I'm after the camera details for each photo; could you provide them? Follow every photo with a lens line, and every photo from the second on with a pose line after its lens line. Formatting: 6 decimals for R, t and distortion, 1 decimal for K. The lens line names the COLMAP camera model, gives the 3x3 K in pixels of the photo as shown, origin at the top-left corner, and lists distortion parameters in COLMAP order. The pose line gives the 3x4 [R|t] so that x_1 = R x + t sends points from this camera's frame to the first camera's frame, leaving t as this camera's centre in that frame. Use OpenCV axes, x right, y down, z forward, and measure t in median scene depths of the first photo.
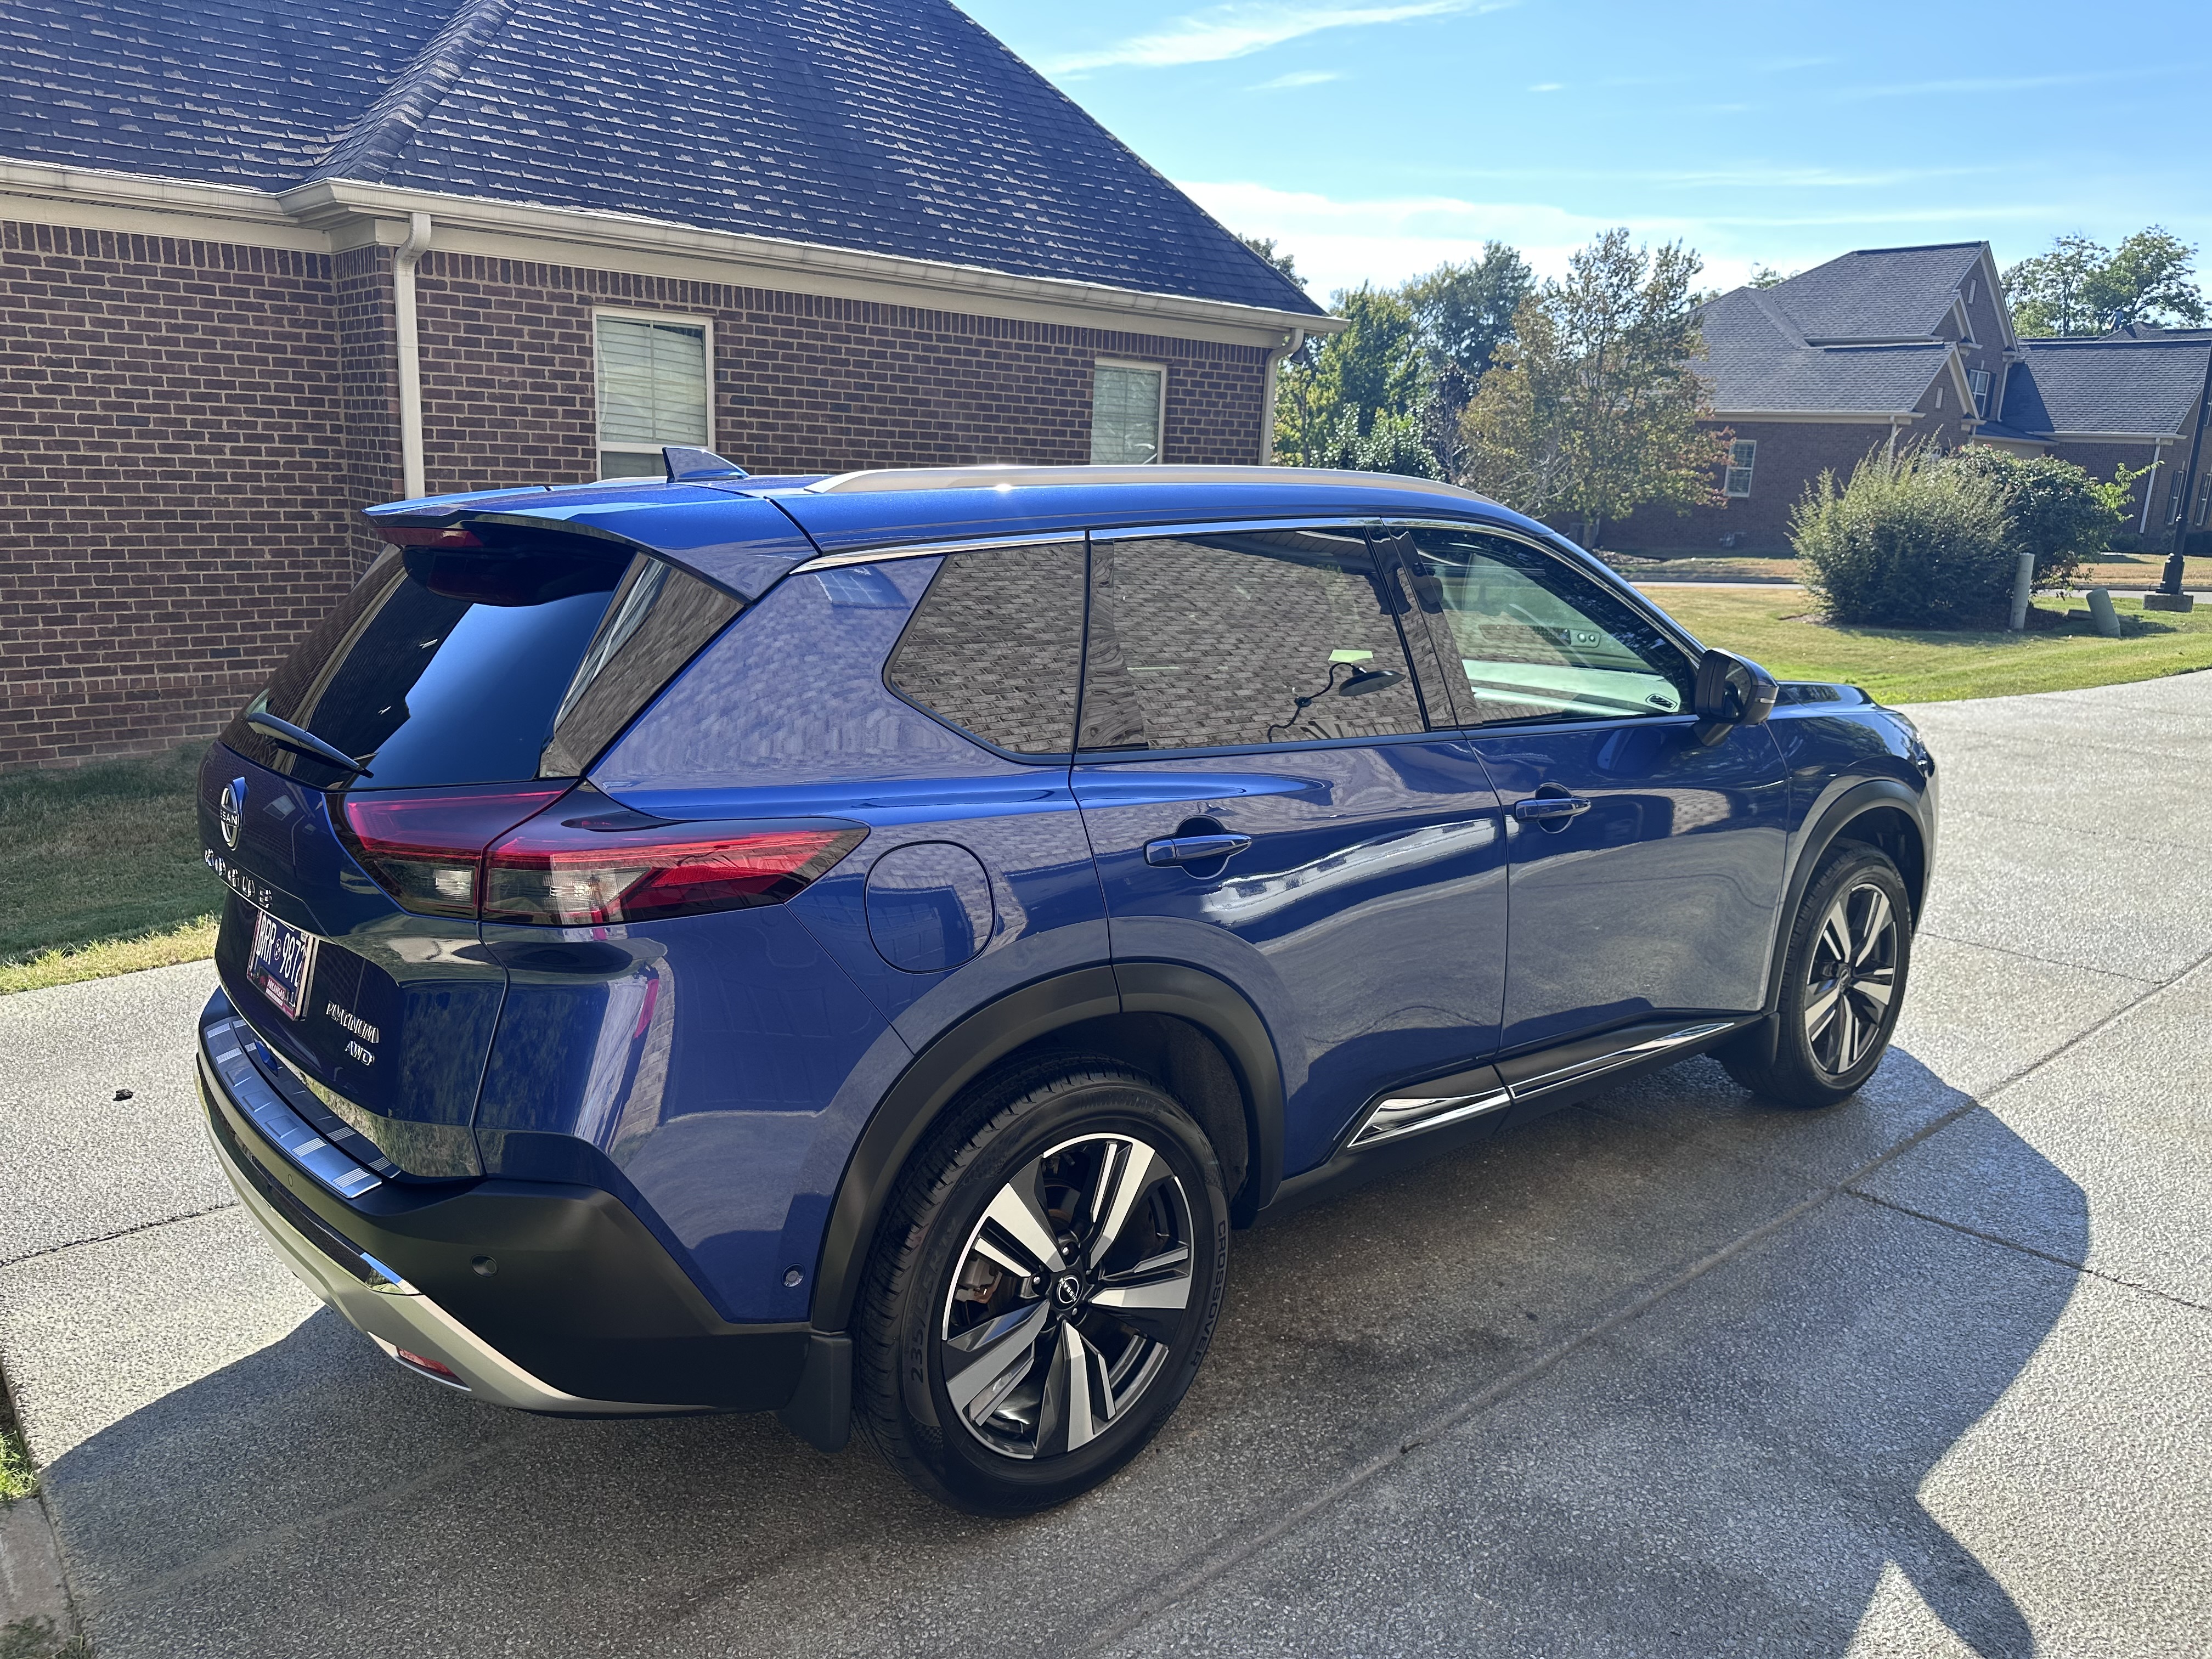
lens RADIAL K [[1571.3, 0, 1106.0], [0, 1571.3, 829.5], [0, 0, 1]] dist [0.011570, -0.051958]
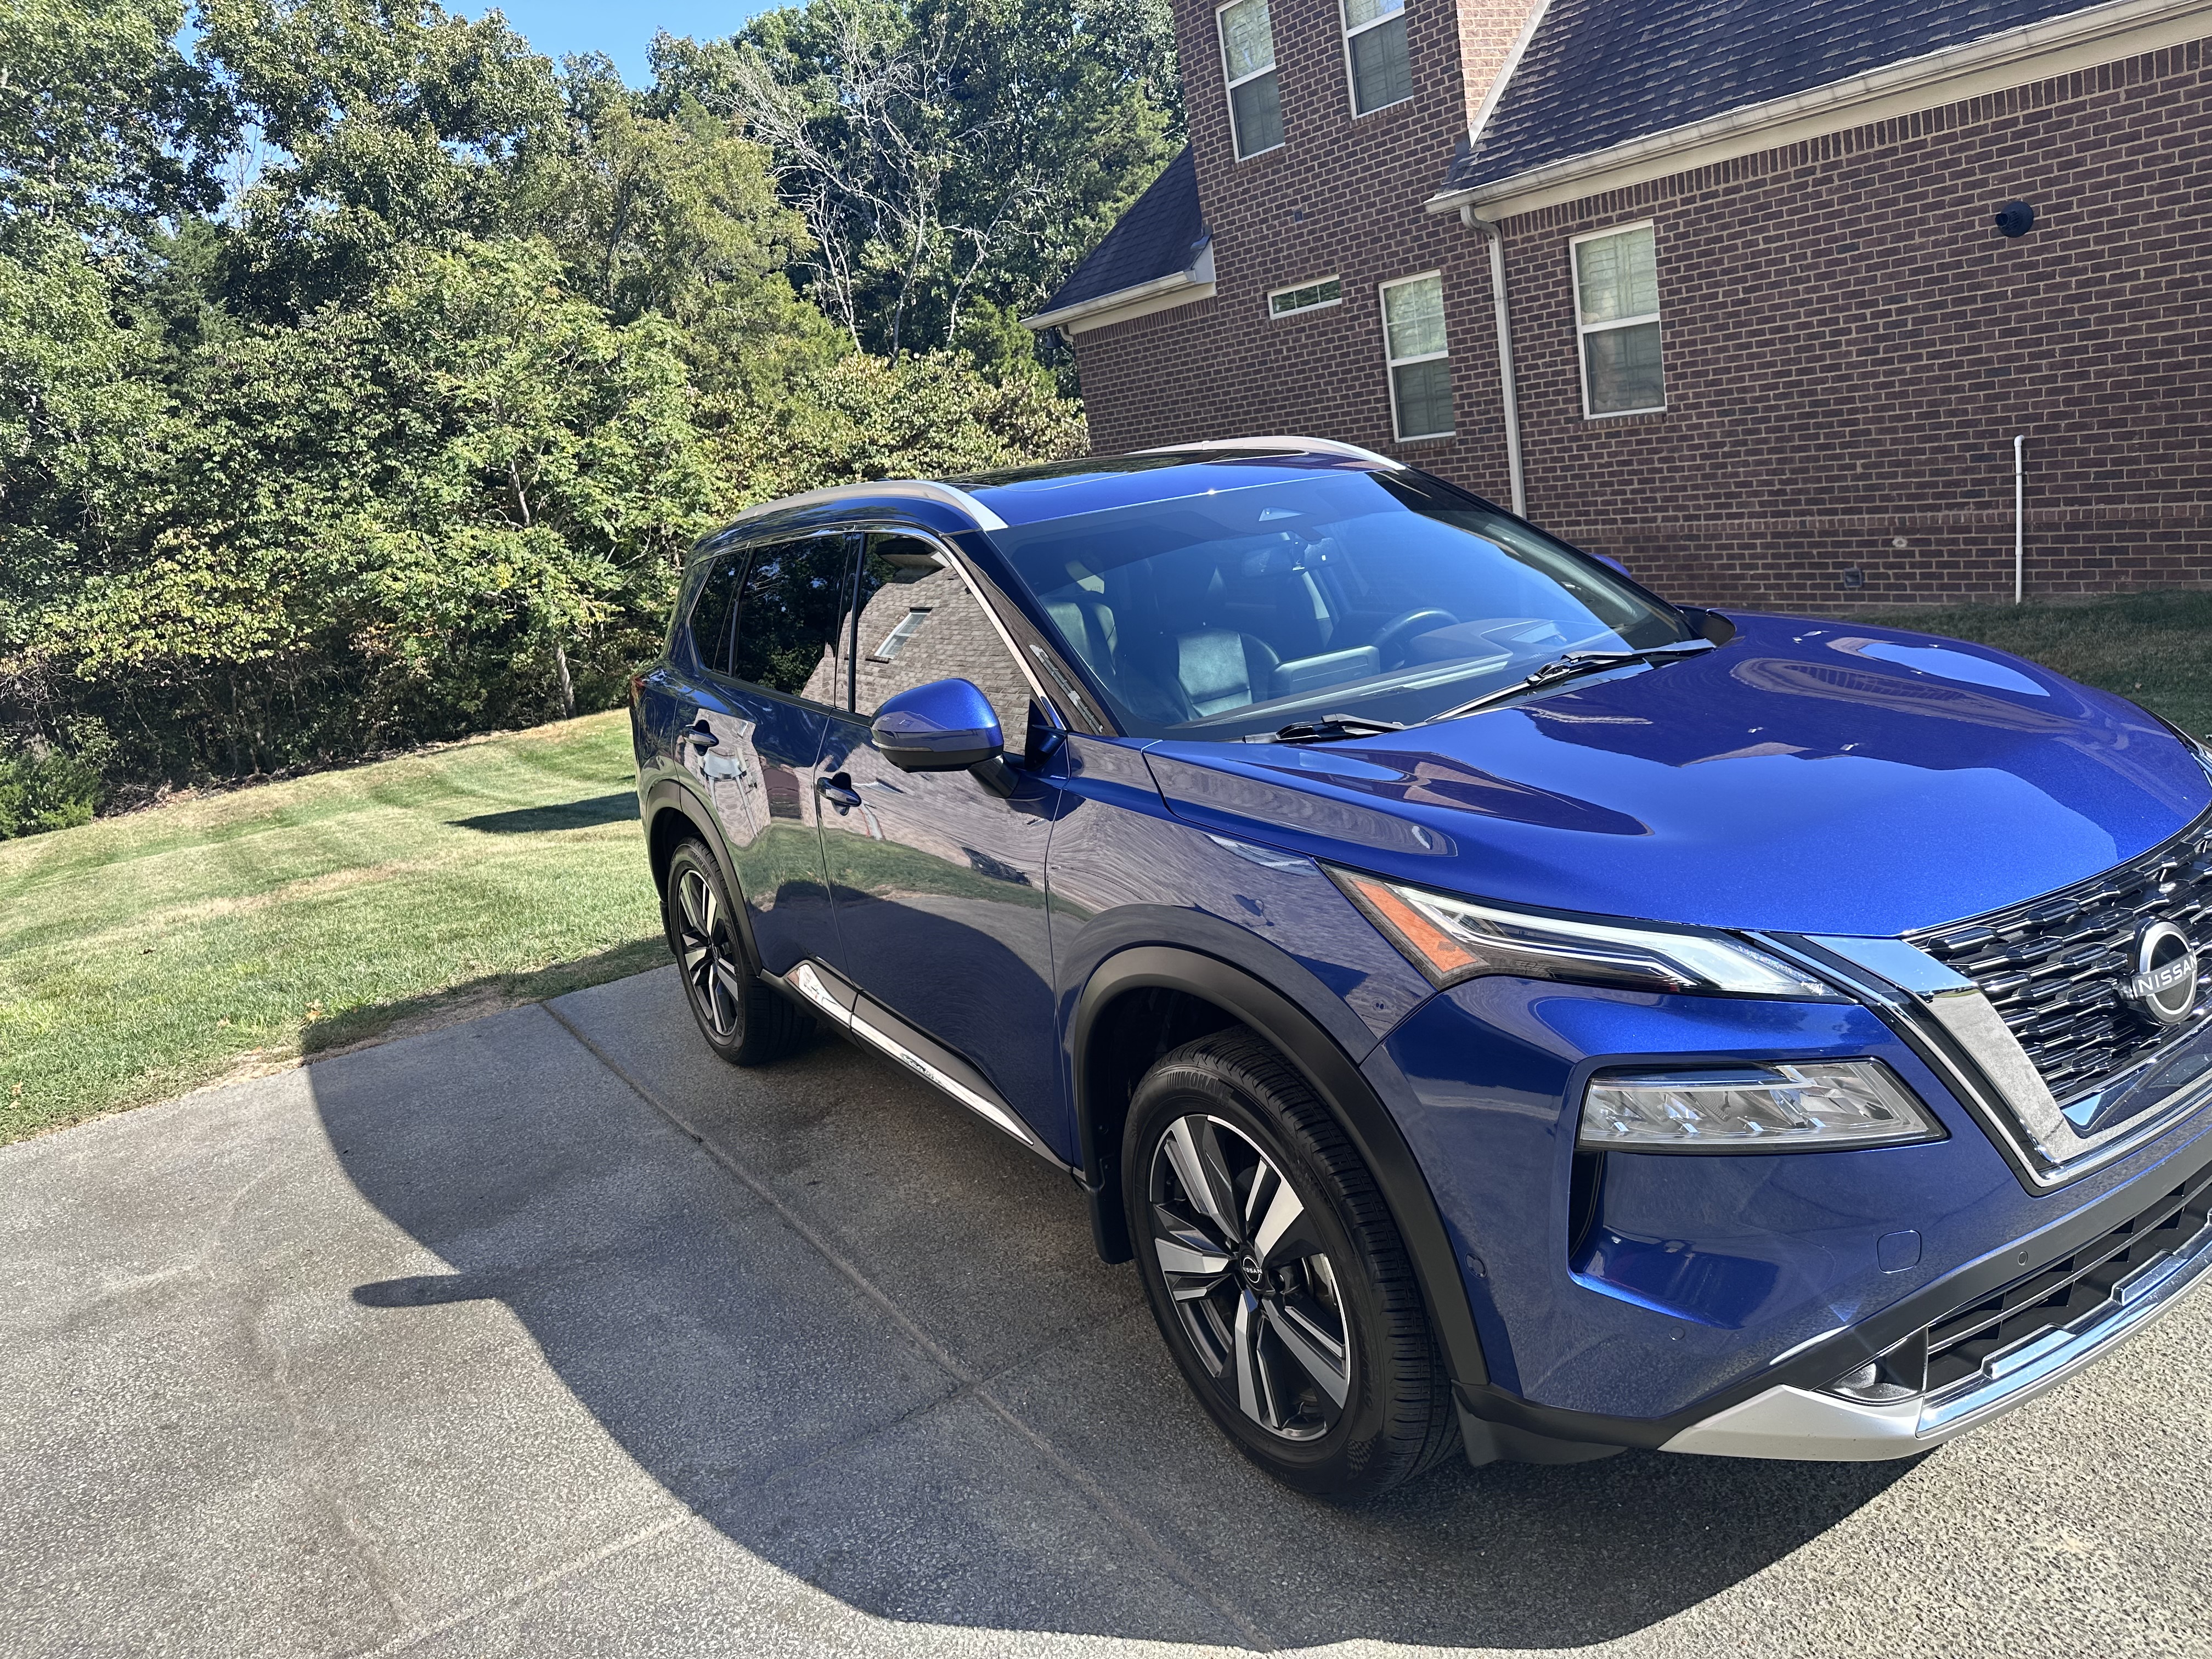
lens RADIAL K [[1525.2, 0, 1106.0], [0, 1525.2, 829.5], [0, 0, 1]] dist [0.006774, 0.004750]
pose [[-0.125893, 0.243653, -0.961657, 1.234658], [-0.073307, 0.964434, 0.253954, -0.265784], [0.989332, 0.102468, -0.103554, 1.220886]]
